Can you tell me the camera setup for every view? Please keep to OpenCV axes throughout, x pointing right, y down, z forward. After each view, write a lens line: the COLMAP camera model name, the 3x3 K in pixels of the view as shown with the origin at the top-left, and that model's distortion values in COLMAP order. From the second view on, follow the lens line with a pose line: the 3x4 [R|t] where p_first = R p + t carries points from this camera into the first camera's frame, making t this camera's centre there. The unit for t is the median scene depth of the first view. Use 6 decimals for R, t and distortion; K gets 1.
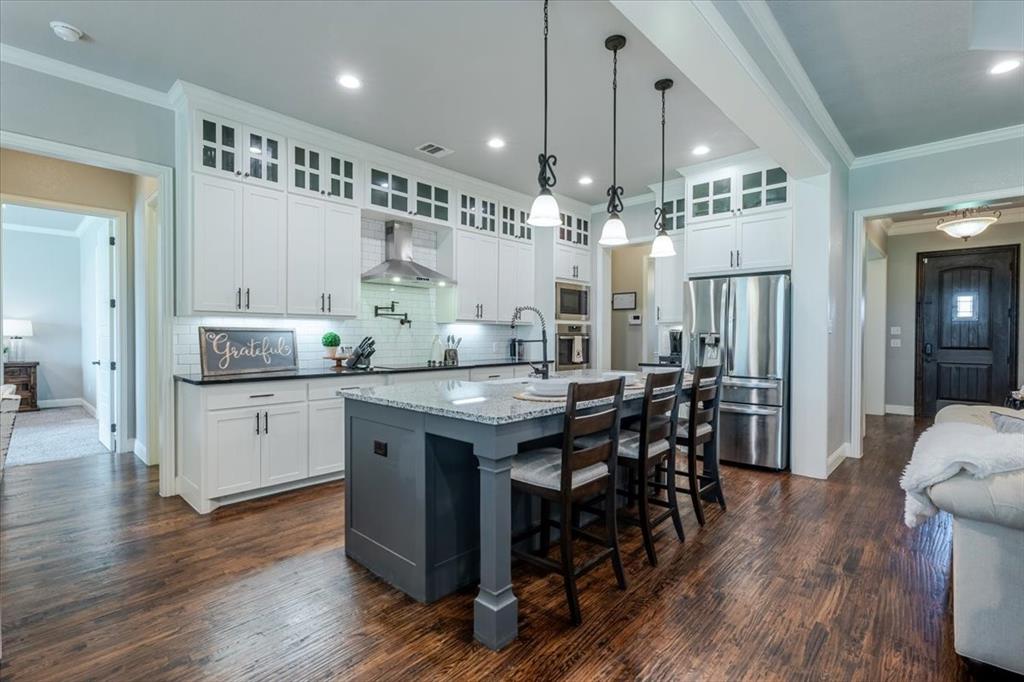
lens RADIAL K [[475.4, 0, 502.6], [0, 475.4, 341.9], [0, 0, 1]] dist [0.002693, 0.001153]
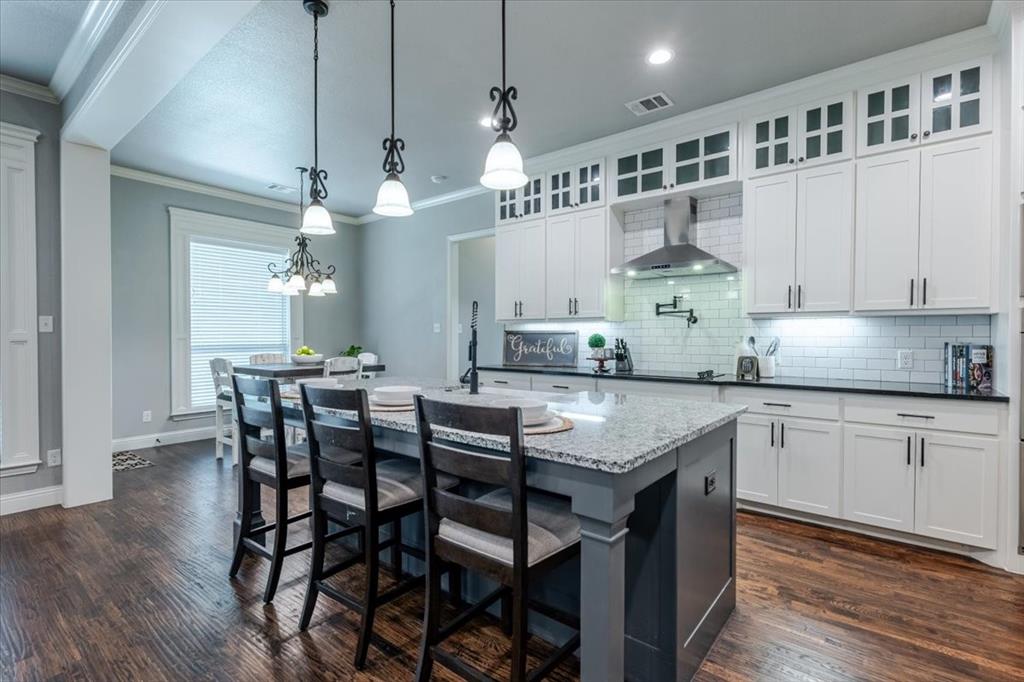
lens RADIAL K [[475.4, 0, 503.4], [0, 475.4, 338.8], [0, 0, 1]] dist [0.002693, 0.001153]
pose [[0.075890, 0.009013, -0.997075, 0.593584], [-0.010310, 0.999913, 0.008254, -0.014410], [0.997063, 0.009653, 0.075976, 0.649945]]
